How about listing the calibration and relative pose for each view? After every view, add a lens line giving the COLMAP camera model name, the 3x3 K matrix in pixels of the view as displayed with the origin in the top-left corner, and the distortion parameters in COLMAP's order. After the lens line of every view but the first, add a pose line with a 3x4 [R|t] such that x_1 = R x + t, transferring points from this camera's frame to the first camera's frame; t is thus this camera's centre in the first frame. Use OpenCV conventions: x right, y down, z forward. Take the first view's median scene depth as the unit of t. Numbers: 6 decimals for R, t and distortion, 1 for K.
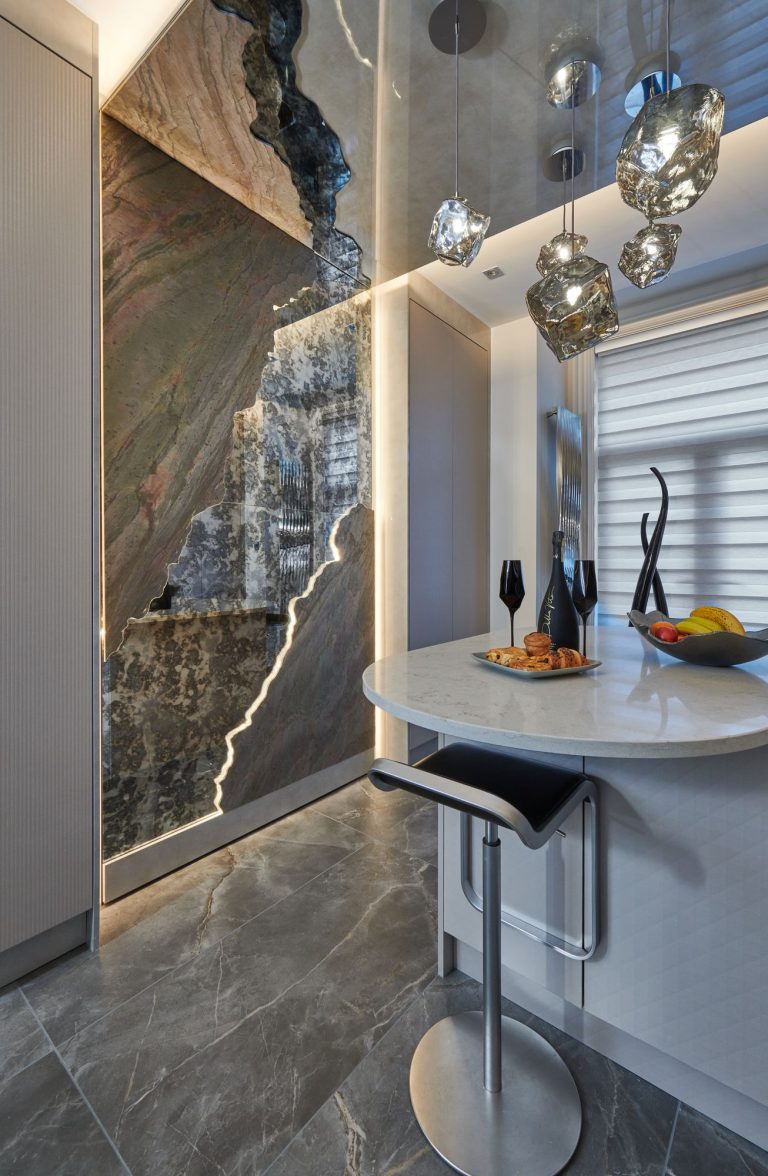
lens RADIAL K [[506.1, 0, 385.3], [0, 506.1, 564.1], [0, 0, 1]] dist [-0.001912, -0.000539]
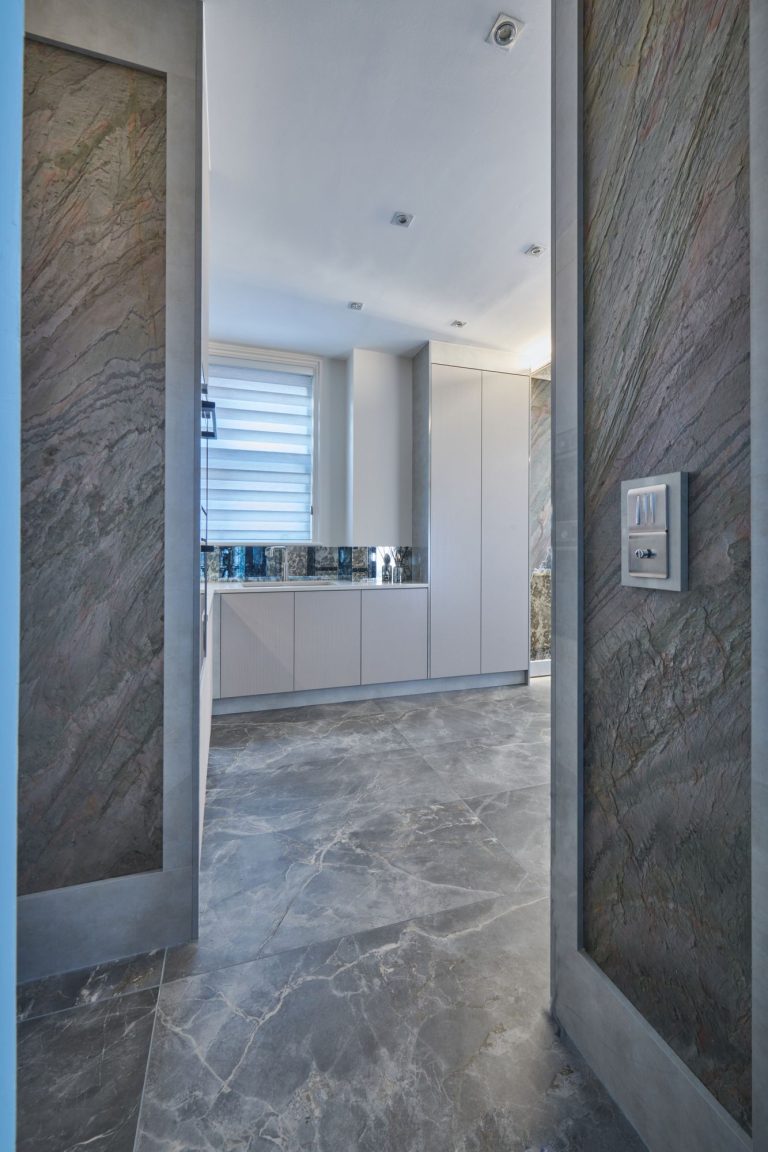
lens RADIAL K [[480.4, 0, 384.2], [0, 480.4, 543.5], [0, 0, 1]] dist [-0.000928, -0.000194]
pose [[0.842164, -0.000491, -0.539221, 0.136979], [-0.005720, 0.999935, -0.009844, 0.006970], [0.539191, 0.011375, 0.842107, -1.235055]]
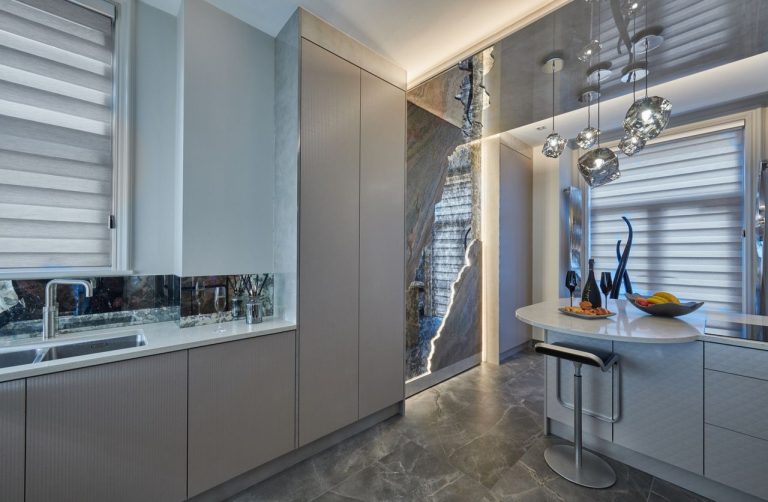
lens RADIAL K [[298.5, 0, 385.9], [0, 298.5, 252.9], [0, 0, 1]] dist [-0.000019, 0.000084]
pose [[0.988571, 0.003870, -0.150705, -0.318790], [-0.005523, 0.999929, -0.010556, -0.056565], [0.150654, 0.011268, 0.988522, -0.427669]]
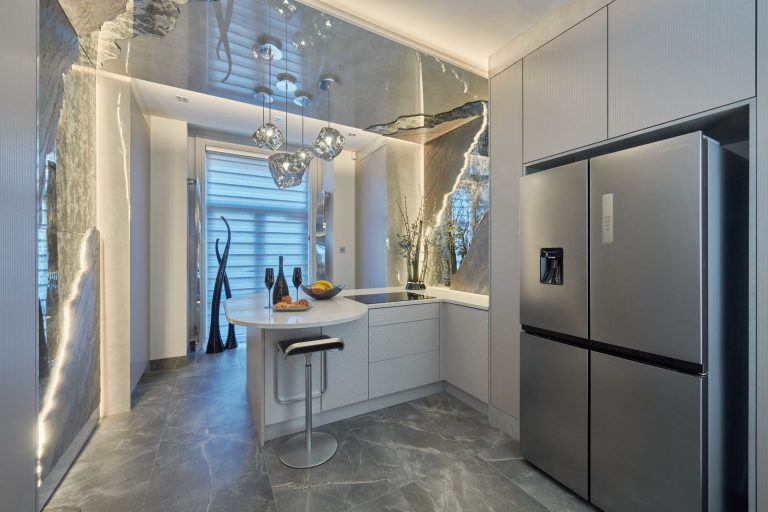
lens RADIAL K [[311.4, 0, 387.5], [0, 311.4, 254.0], [0, 0, 1]] dist [0.000422, -0.000019]
pose [[0.360813, -0.000420, 0.932638, -0.713223], [0.005687, 0.999982, -0.001750, -0.053048], [-0.932621, 0.005935, 0.360809, -0.051674]]
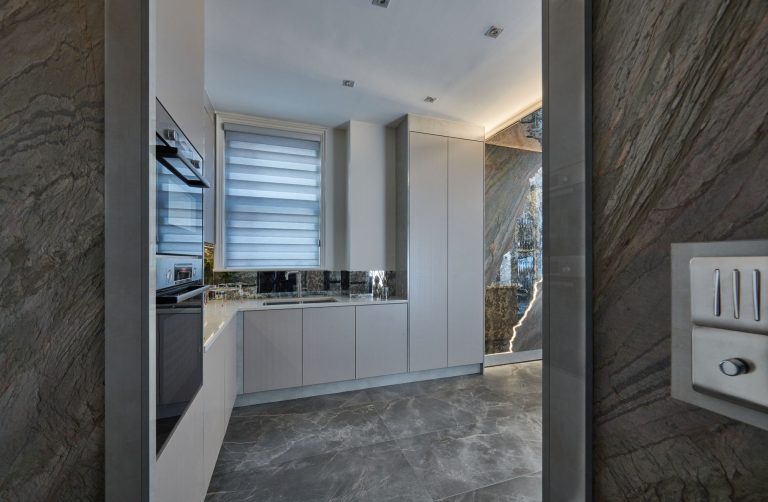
lens RADIAL K [[310.2, 0, 385.9], [0, 310.2, 259.9], [0, 0, 1]] dist [-0.000672, -0.000095]
pose [[0.847840, -0.000207, -0.530253, 0.021273], [-0.002474, 0.999987, -0.004347, -0.050651], [0.530247, 0.004997, 0.847829, -0.973142]]
